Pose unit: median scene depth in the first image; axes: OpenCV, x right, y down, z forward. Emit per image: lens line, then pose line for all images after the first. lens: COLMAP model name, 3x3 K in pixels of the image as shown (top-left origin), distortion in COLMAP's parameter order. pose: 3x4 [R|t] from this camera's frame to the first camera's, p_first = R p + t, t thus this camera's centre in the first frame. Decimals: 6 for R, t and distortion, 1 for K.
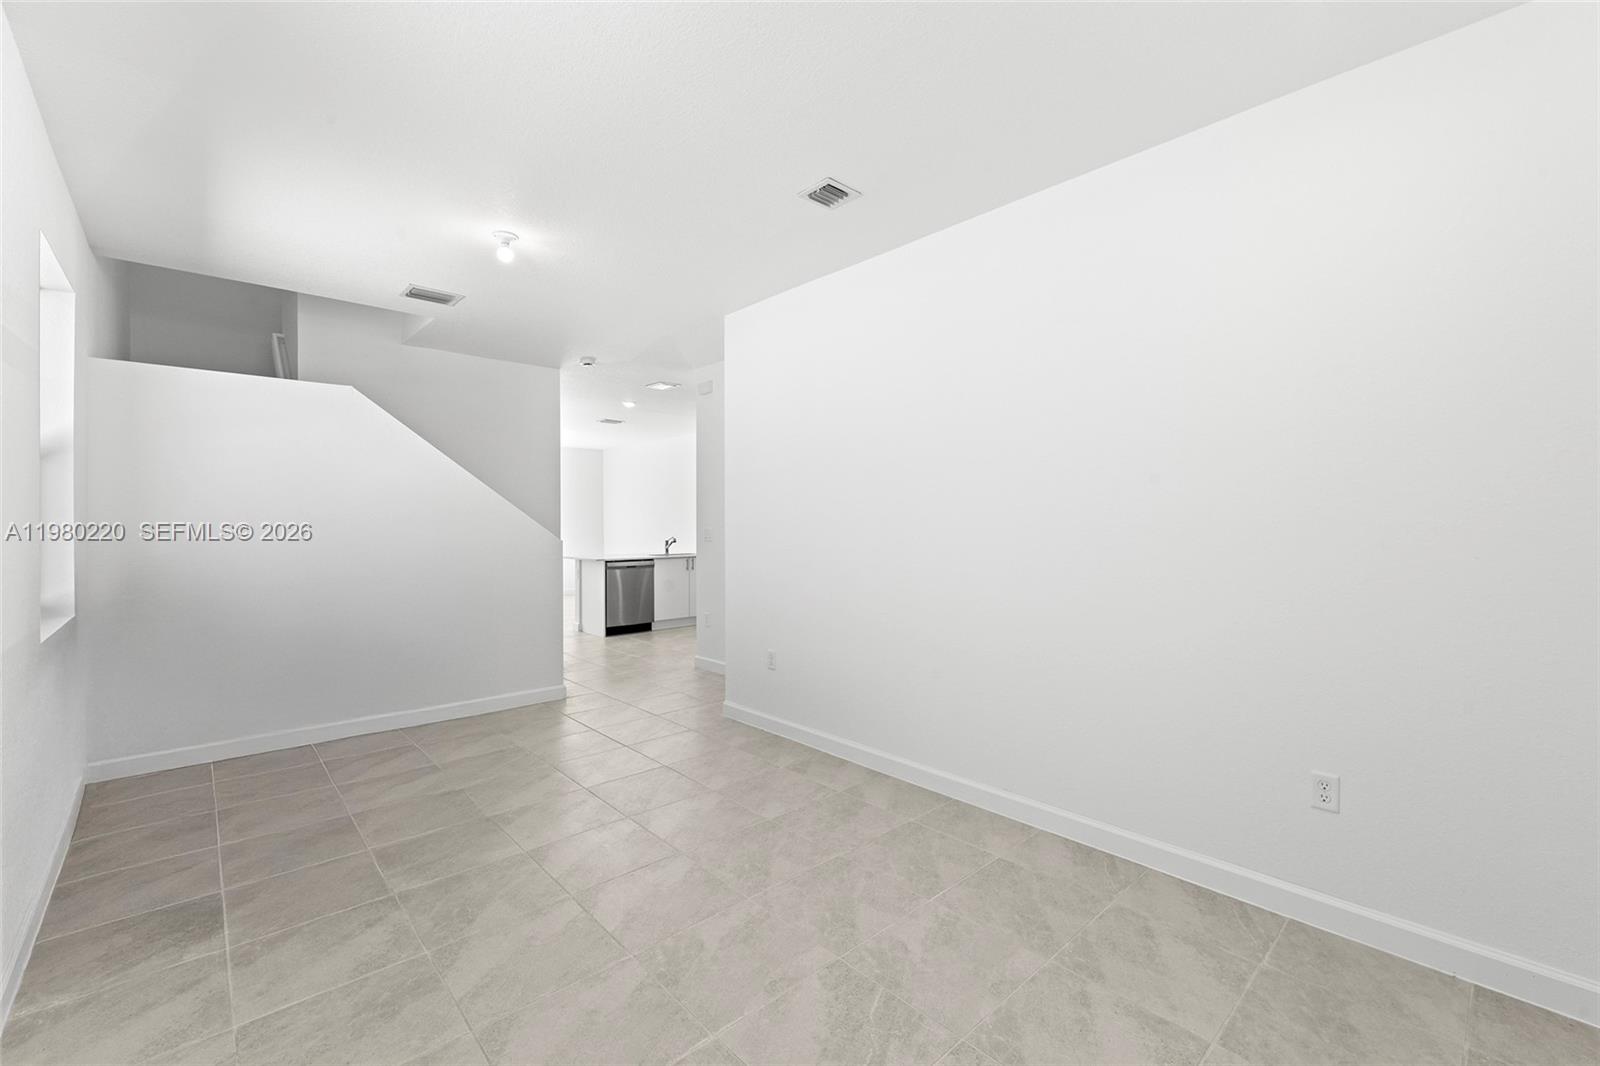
lens RADIAL K [[678.1, 0, 800.8], [0, 678.1, 516.9], [0, 0, 1]] dist [-0.000708, -0.000595]
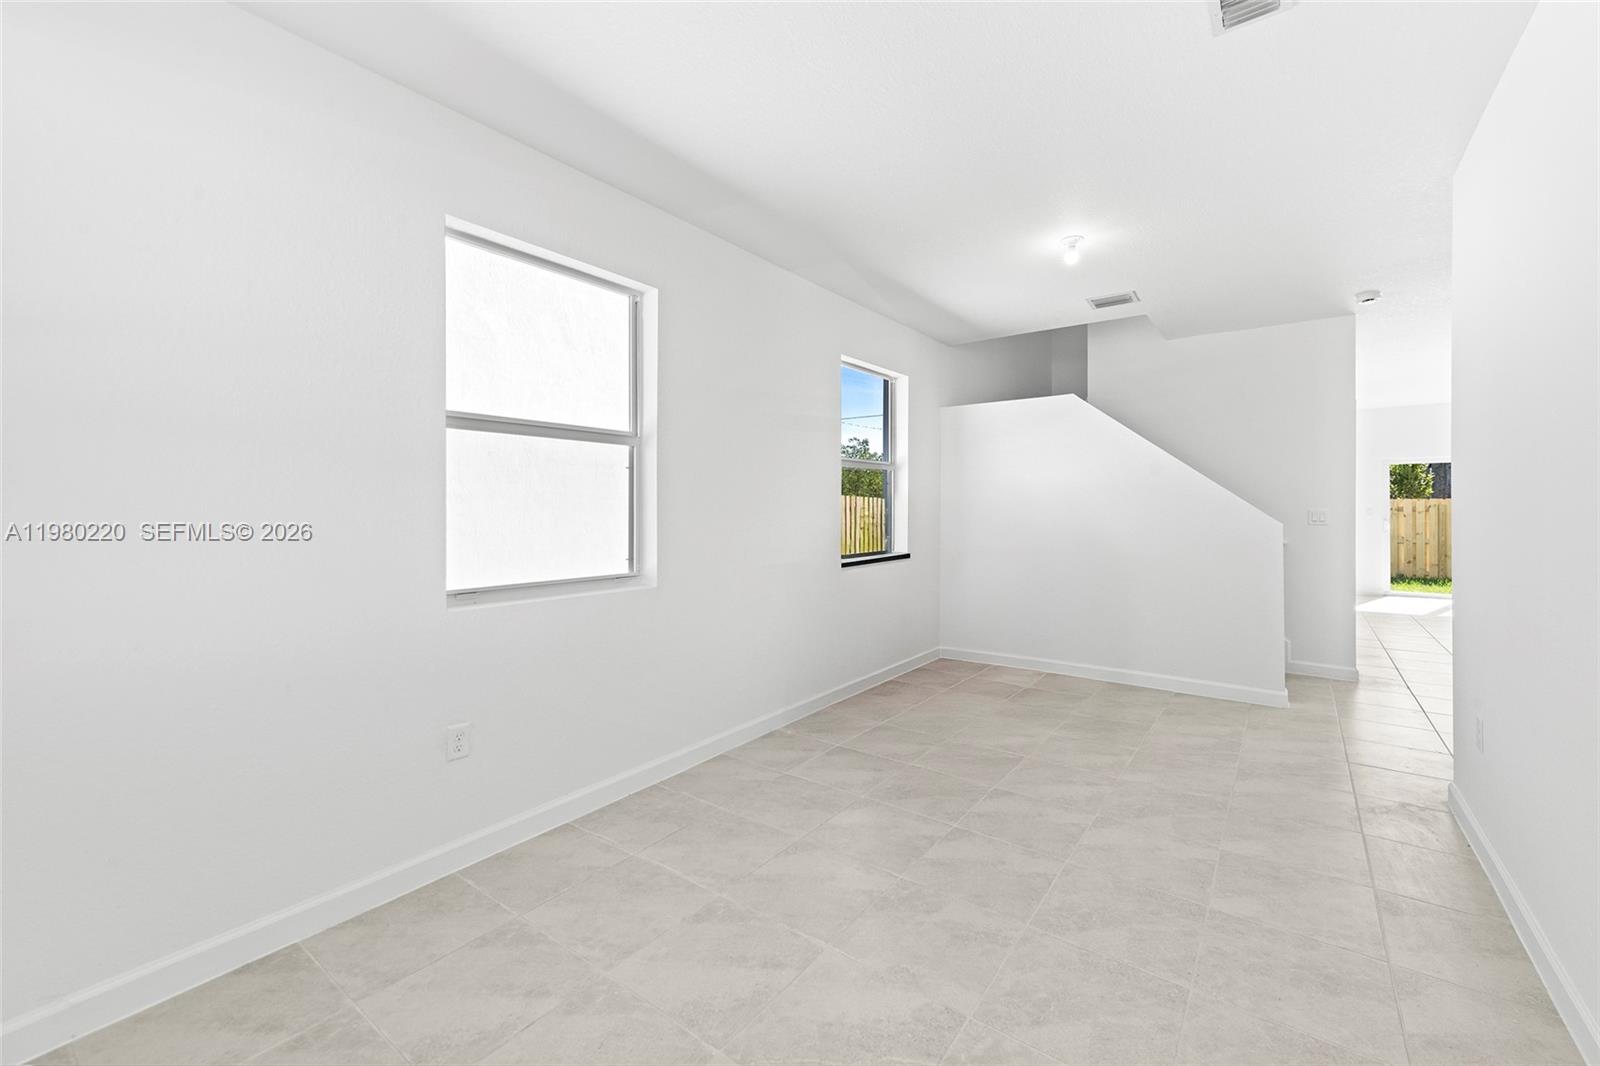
lens RADIAL K [[633.8, 0, 829.5], [0, 633.8, 510.9], [0, 0, 1]] dist [0.003821, 0.000289]
pose [[0.198267, 0.008131, -0.980114, 0.683226], [0.010746, 0.999887, 0.010469, 0.006226], [0.980089, -0.012608, 0.198157, 0.584087]]
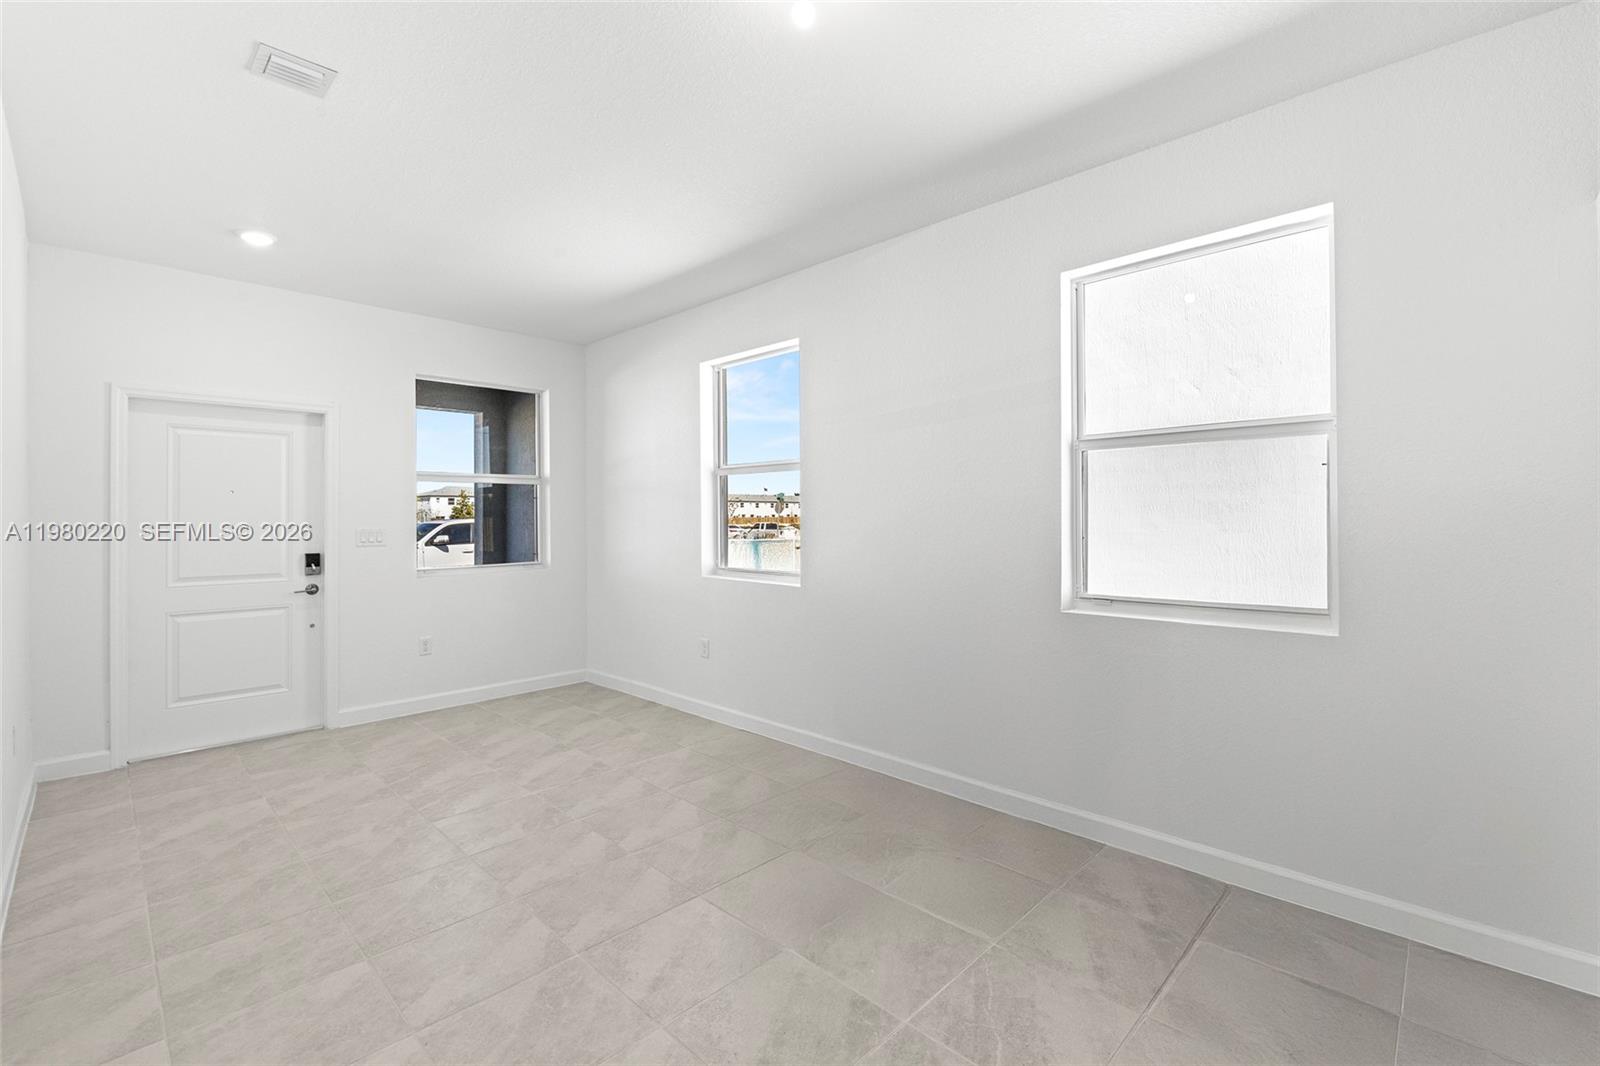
lens RADIAL K [[678.1, 0, 800.8], [0, 678.1, 516.9], [0, 0, 1]] dist [-0.000708, -0.000595]
pose [[-0.997932, 0.012453, -0.063068, -0.557516], [0.012716, 0.999912, -0.003763, 0.013859], [0.063016, -0.004557, -0.998002, 2.142072]]
